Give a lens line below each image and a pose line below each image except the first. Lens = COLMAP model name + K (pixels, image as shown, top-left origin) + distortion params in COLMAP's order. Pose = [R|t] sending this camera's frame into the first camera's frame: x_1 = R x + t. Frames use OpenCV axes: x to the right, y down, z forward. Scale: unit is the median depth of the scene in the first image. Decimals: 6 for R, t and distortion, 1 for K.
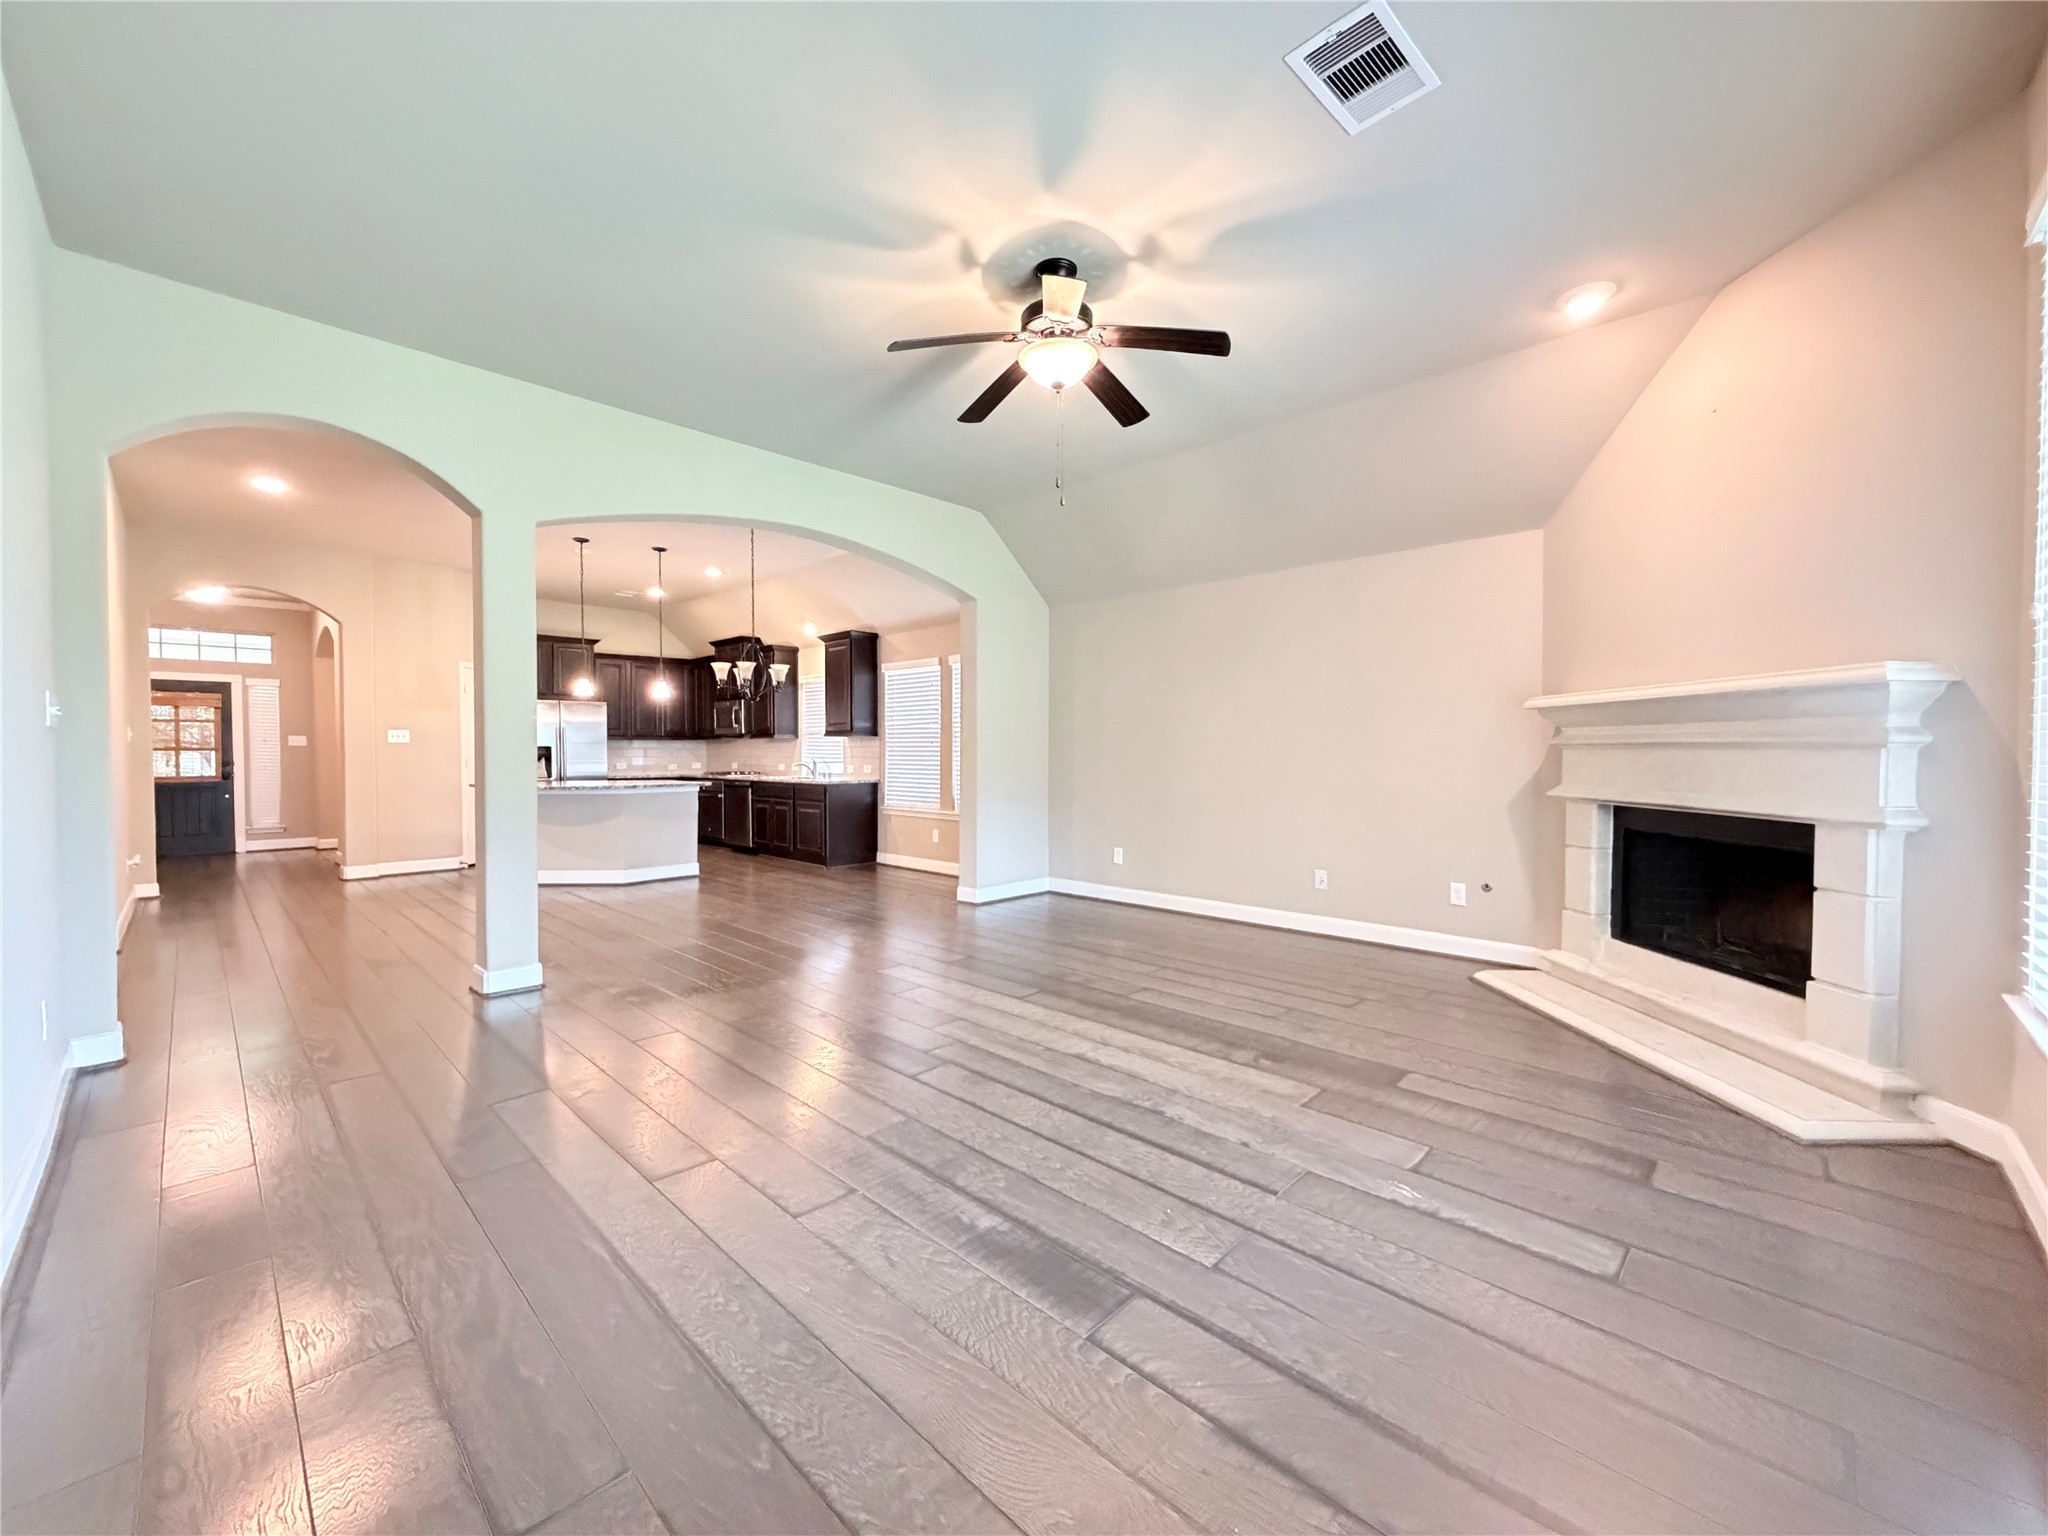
lens RADIAL K [[818.2, 0, 1024.0], [0, 818.2, 768.0], [0, 0, 1]] dist [-0.000222, -0.000012]
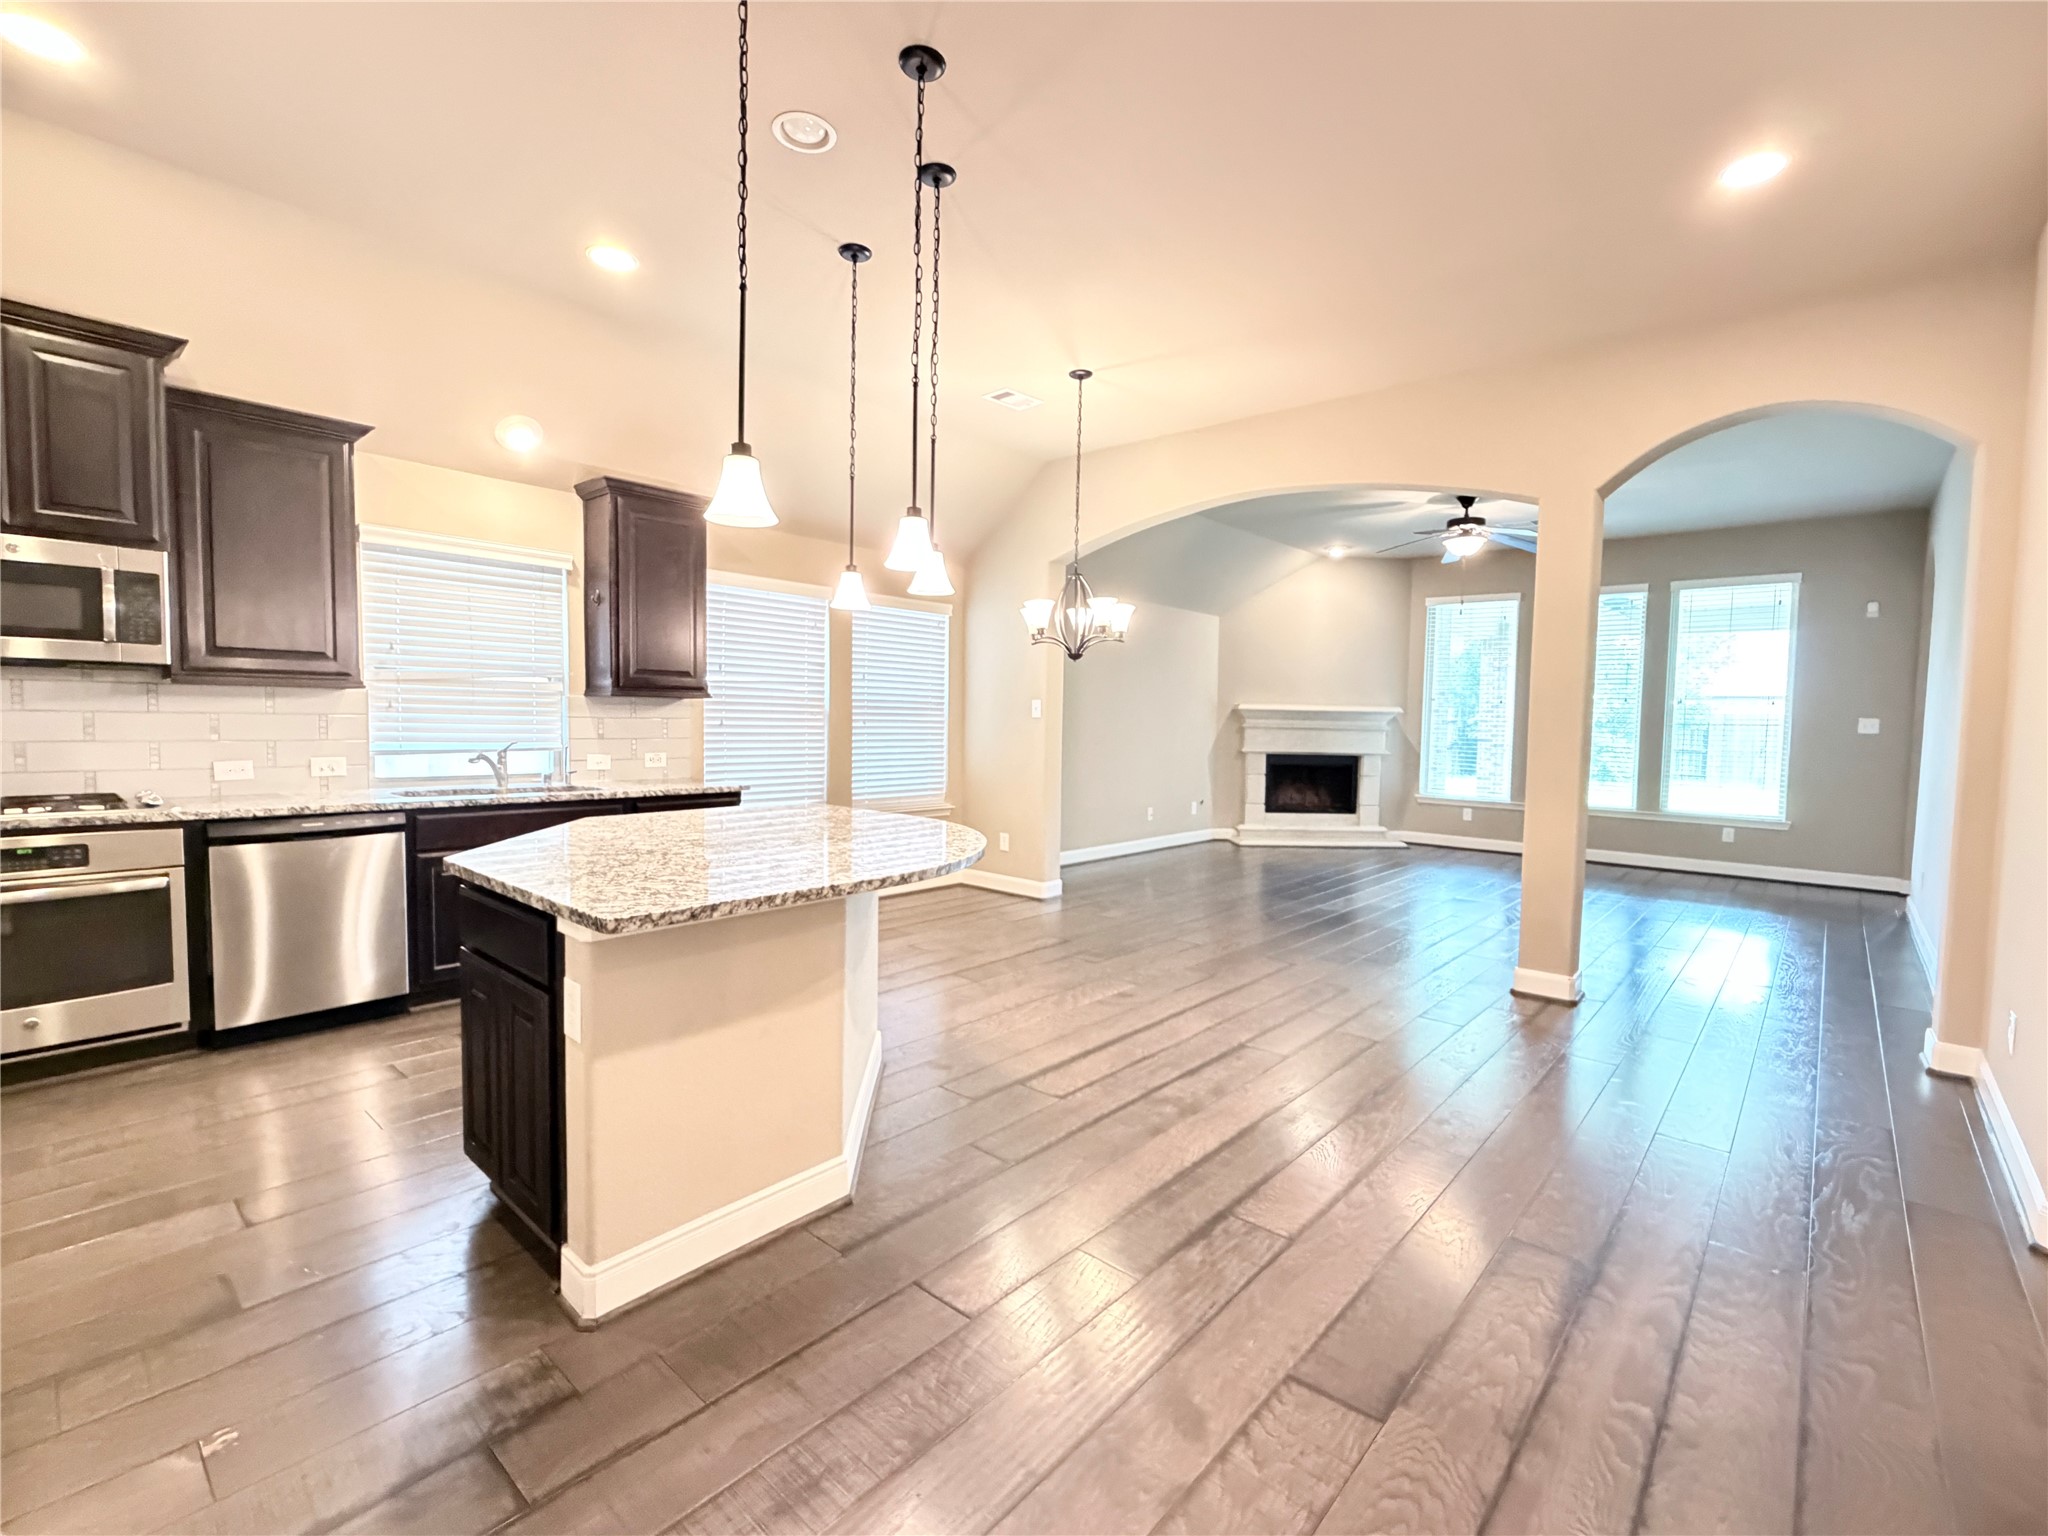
lens RADIAL K [[906.7, 0, 1024.0], [0, 906.7, 768.0], [0, 0, 1]] dist [0.000035, -0.000003]
pose [[-0.031389, -0.055753, 0.997951, -1.648981], [0.005703, 0.998417, 0.055958, -0.056644], [-0.999491, 0.007448, -0.031021, 1.623330]]
